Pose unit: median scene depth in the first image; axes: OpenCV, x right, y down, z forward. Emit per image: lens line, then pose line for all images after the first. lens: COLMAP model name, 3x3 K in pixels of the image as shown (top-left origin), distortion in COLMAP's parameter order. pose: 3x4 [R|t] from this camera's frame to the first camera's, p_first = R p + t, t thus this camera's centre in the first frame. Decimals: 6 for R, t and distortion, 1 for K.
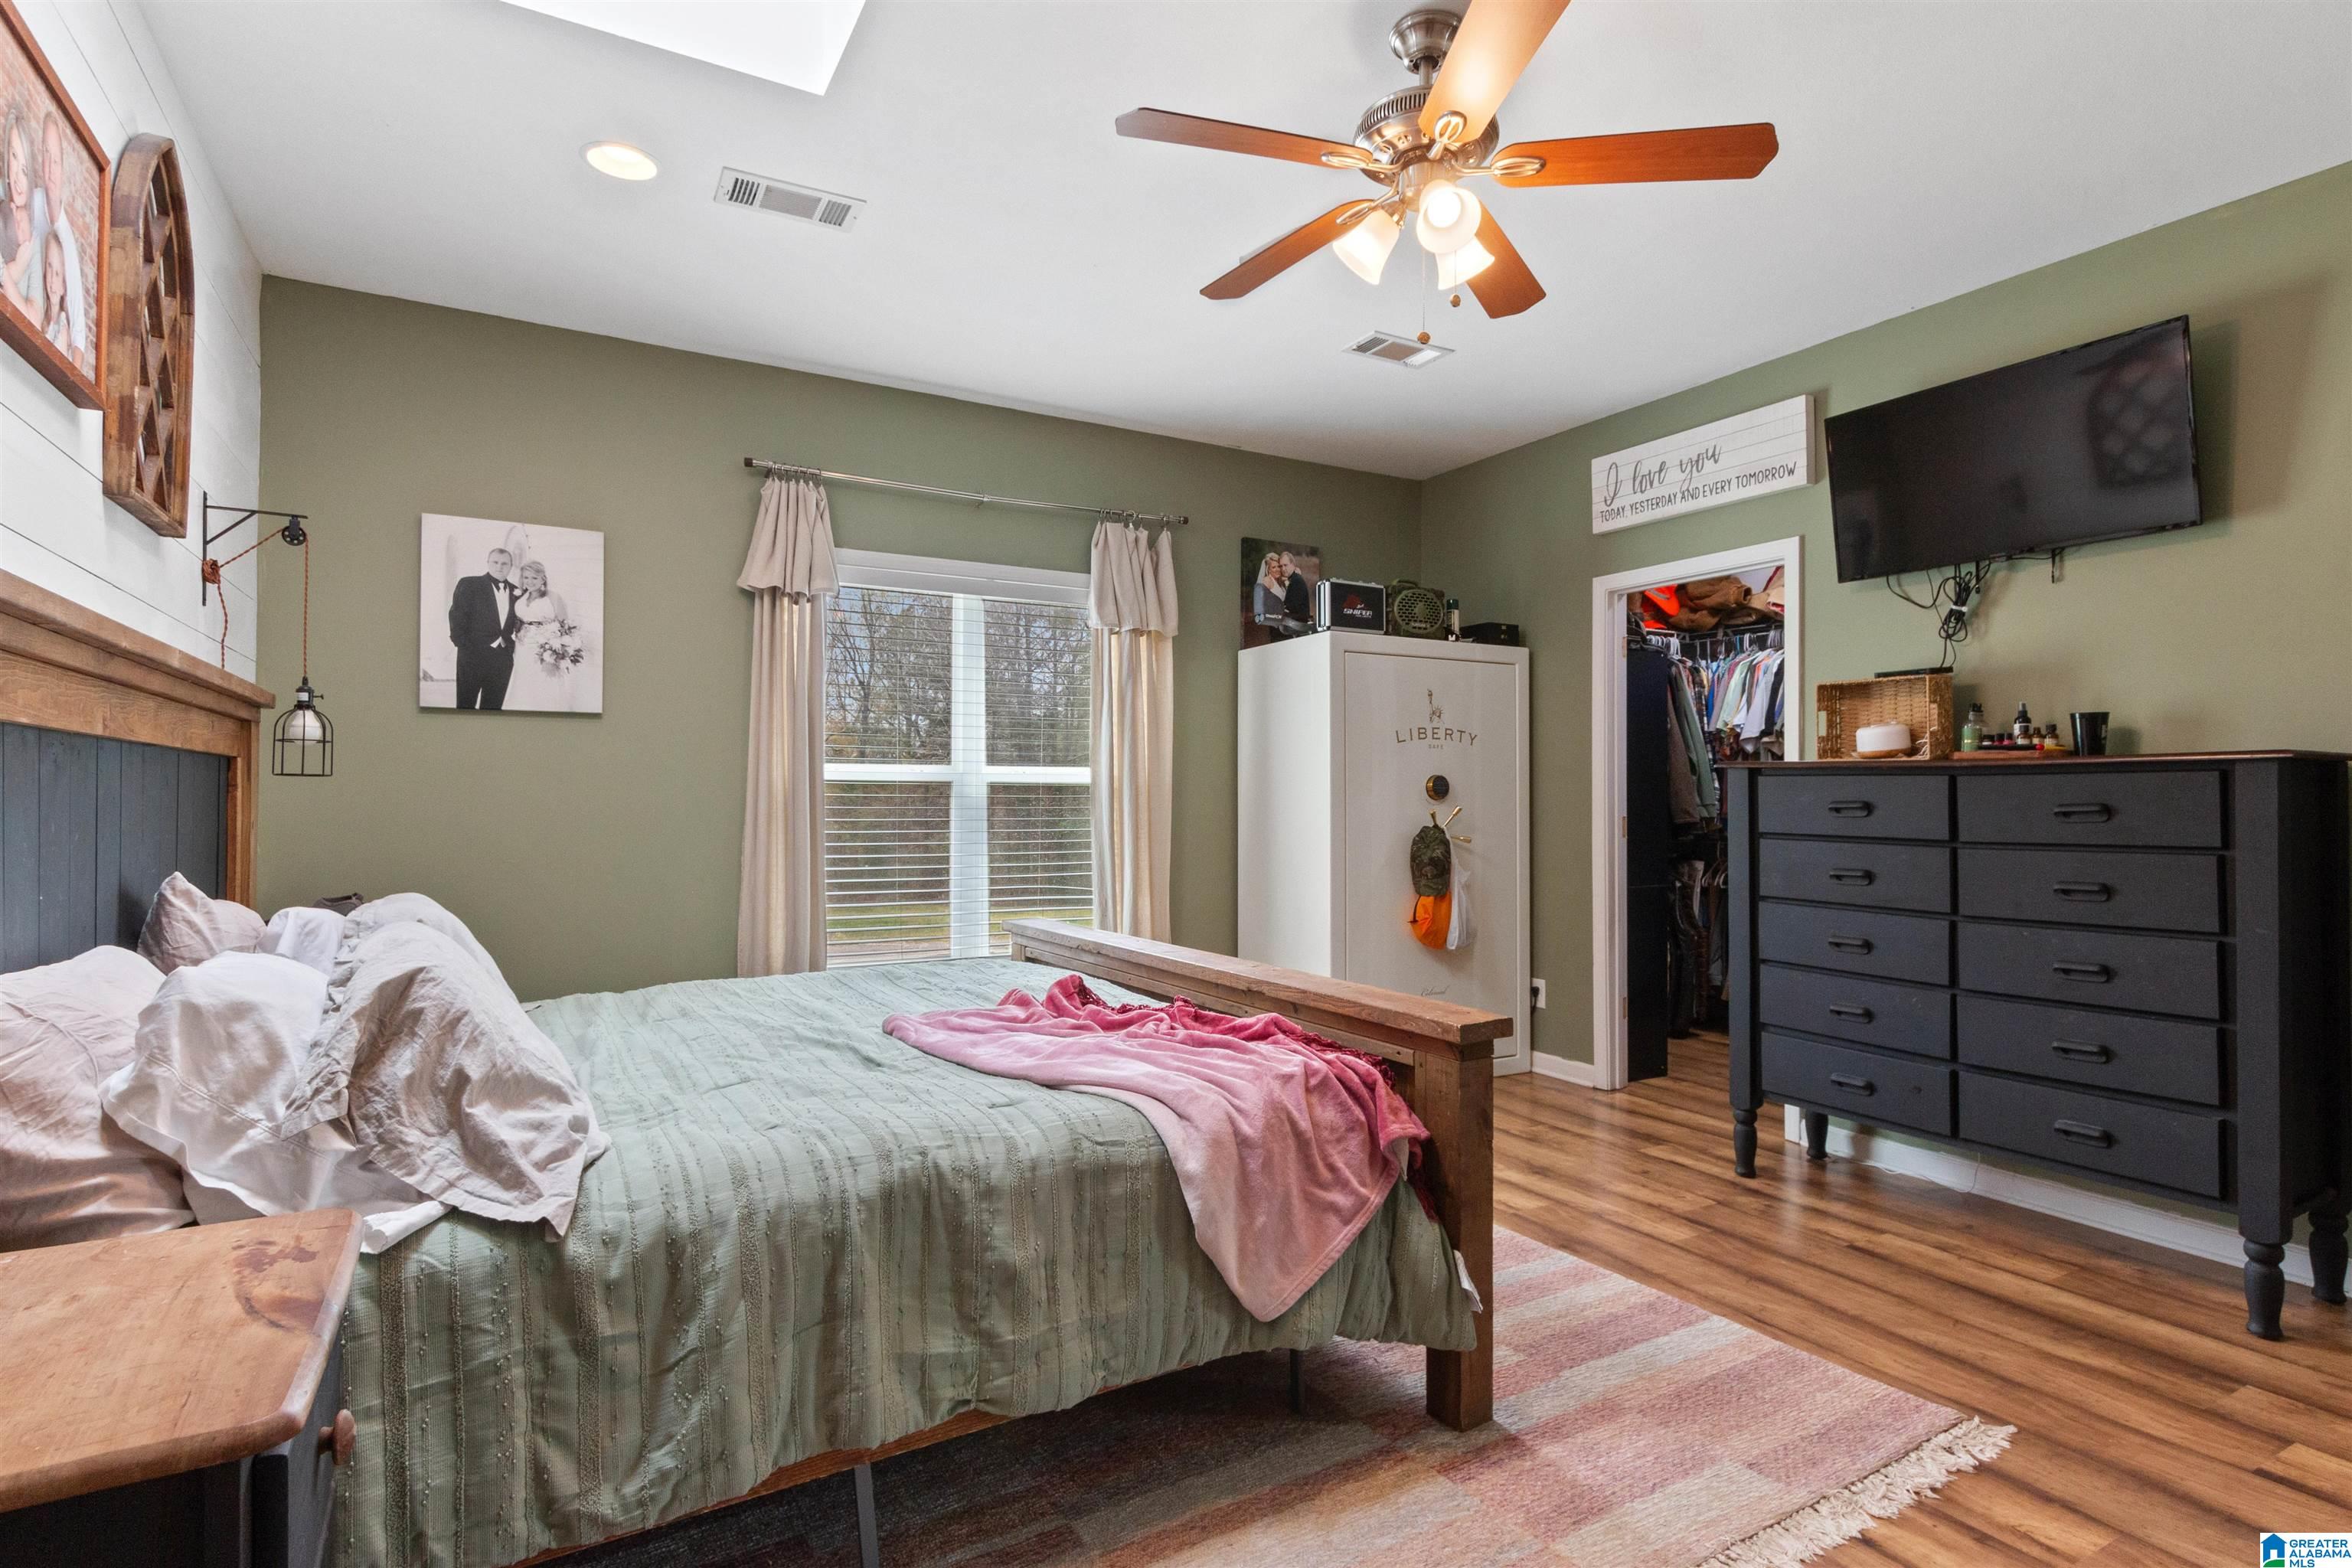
lens RADIAL K [[1130.5, 0, 1177.9], [0, 1130.5, 789.6], [0, 0, 1]] dist [0.004918, -0.000811]
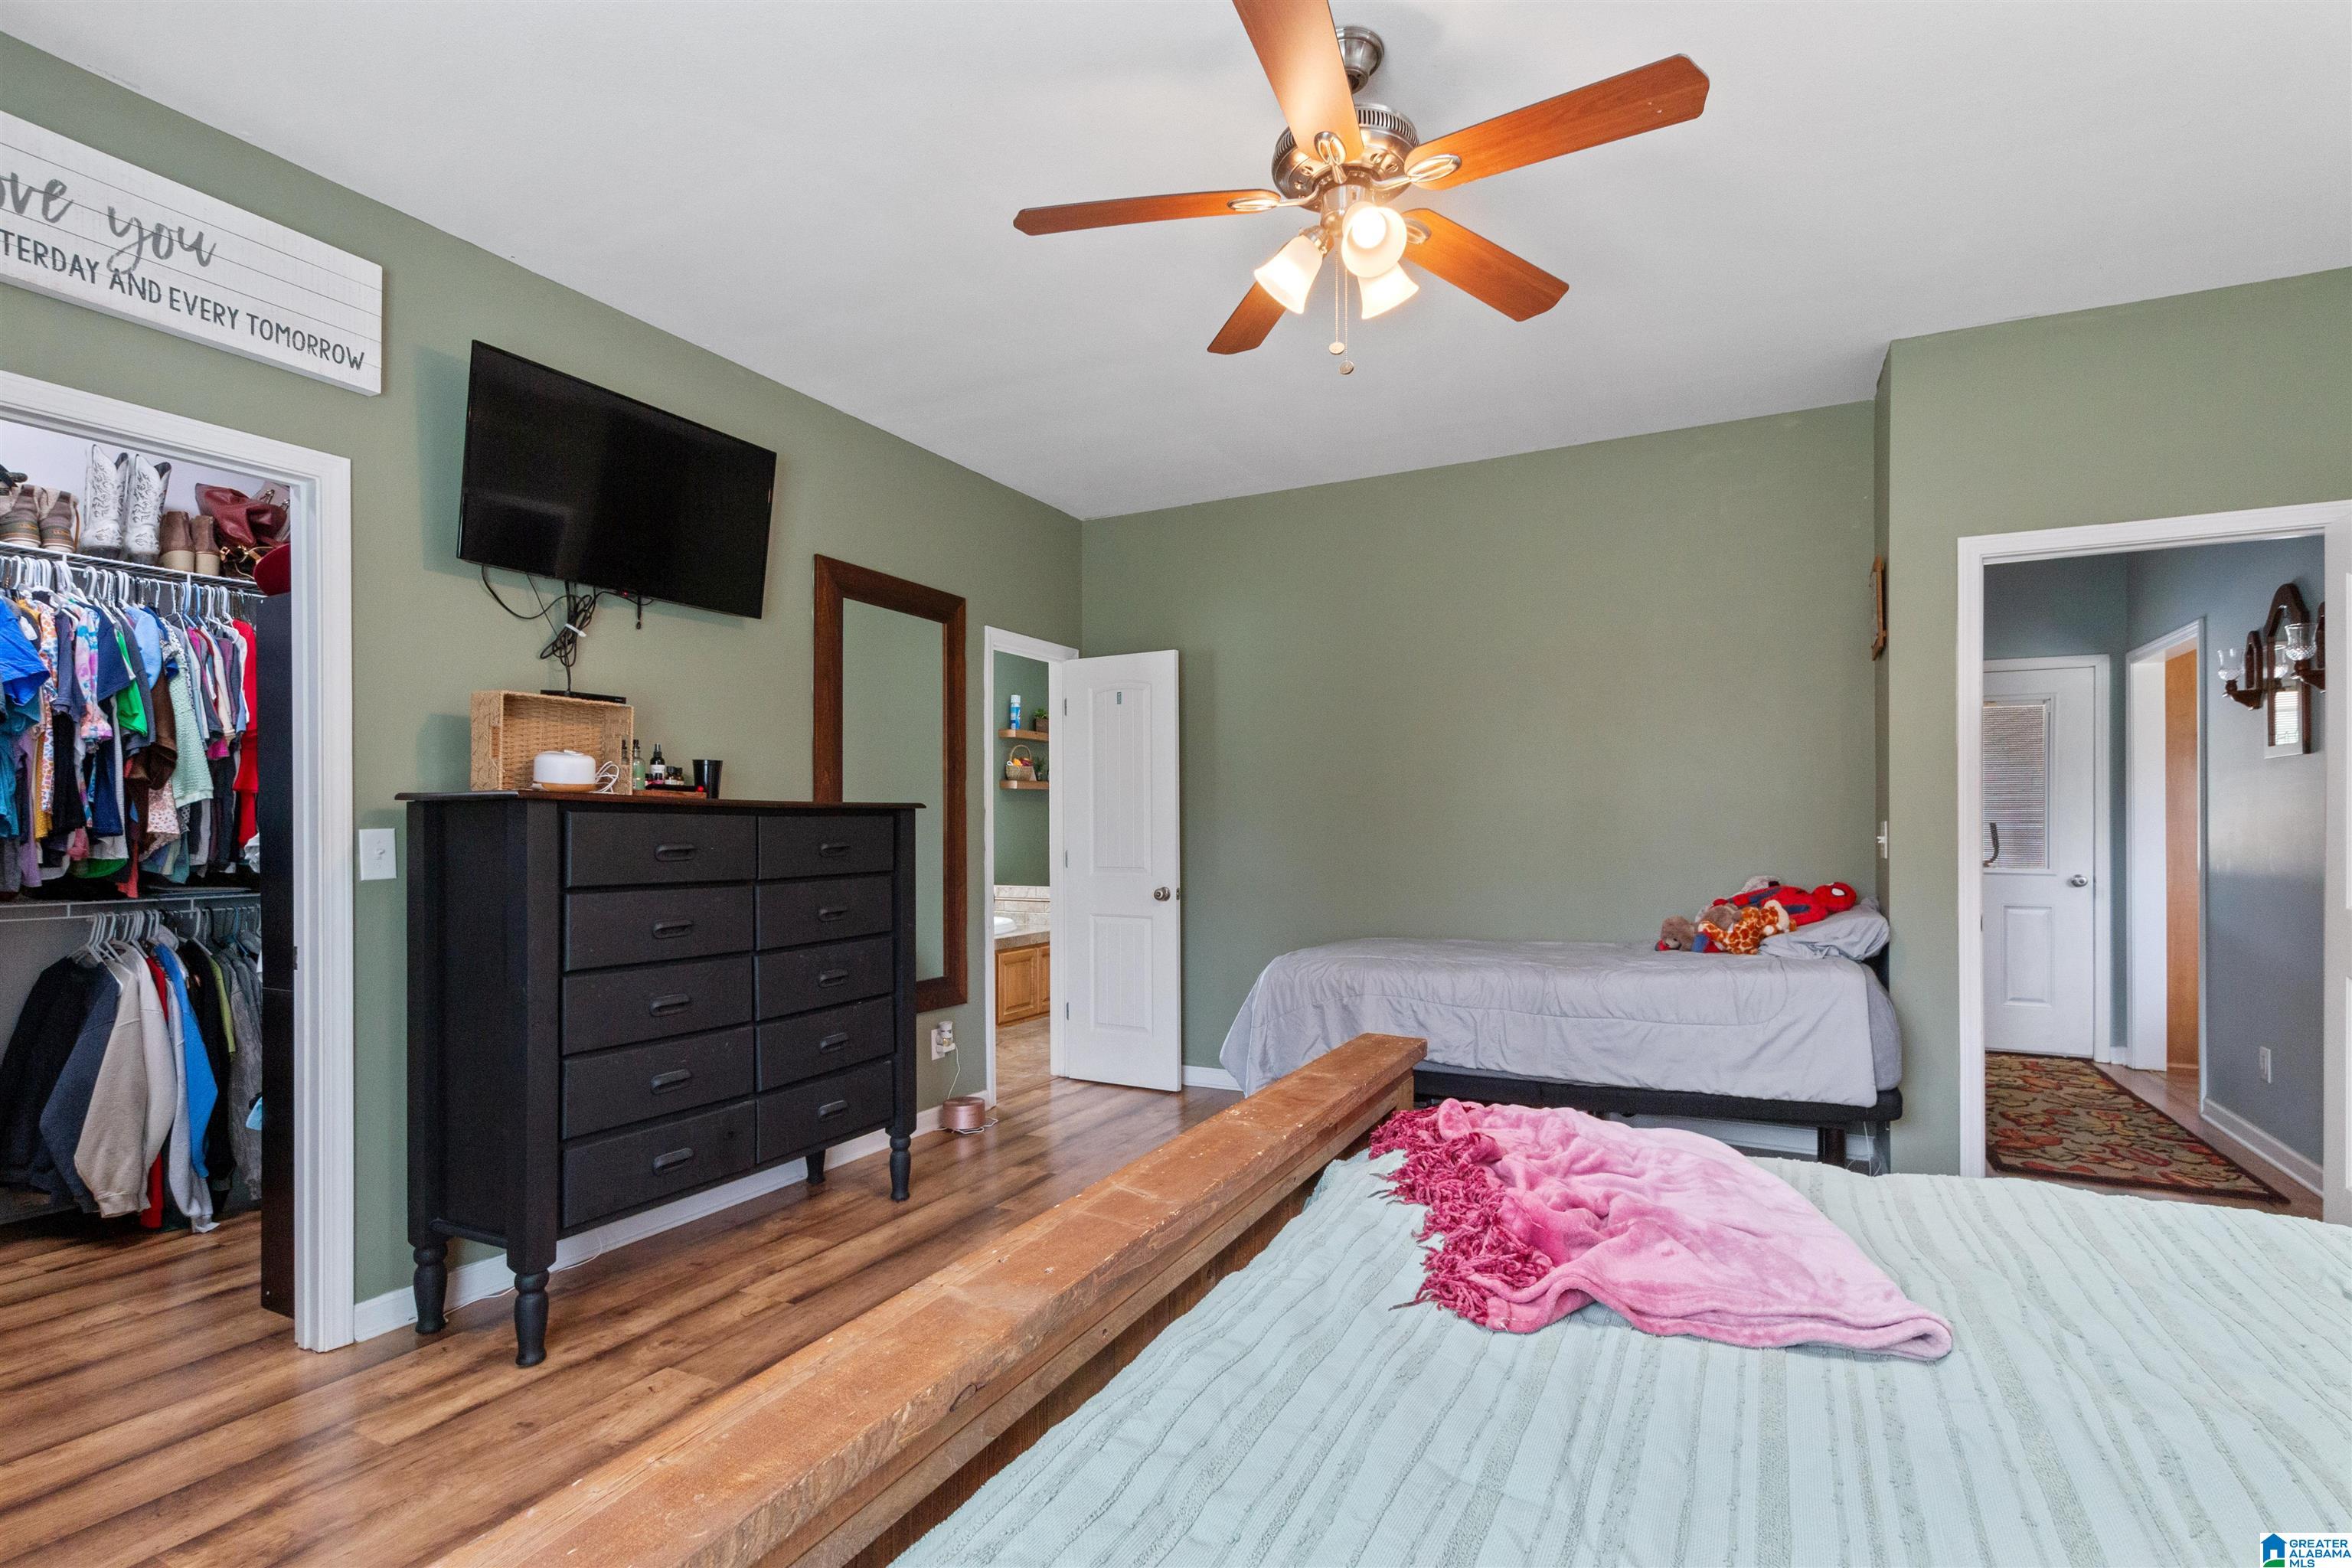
lens RADIAL K [[1130.5, 0, 1178.2], [0, 1130.5, 808.7], [0, 0, 1]] dist [0.004918, -0.000811]
pose [[-0.544949, 0.009743, 0.838412, -0.364106], [-0.007699, 0.999832, -0.016623, -0.004391], [-0.838434, -0.015514, -0.544783, 1.142857]]
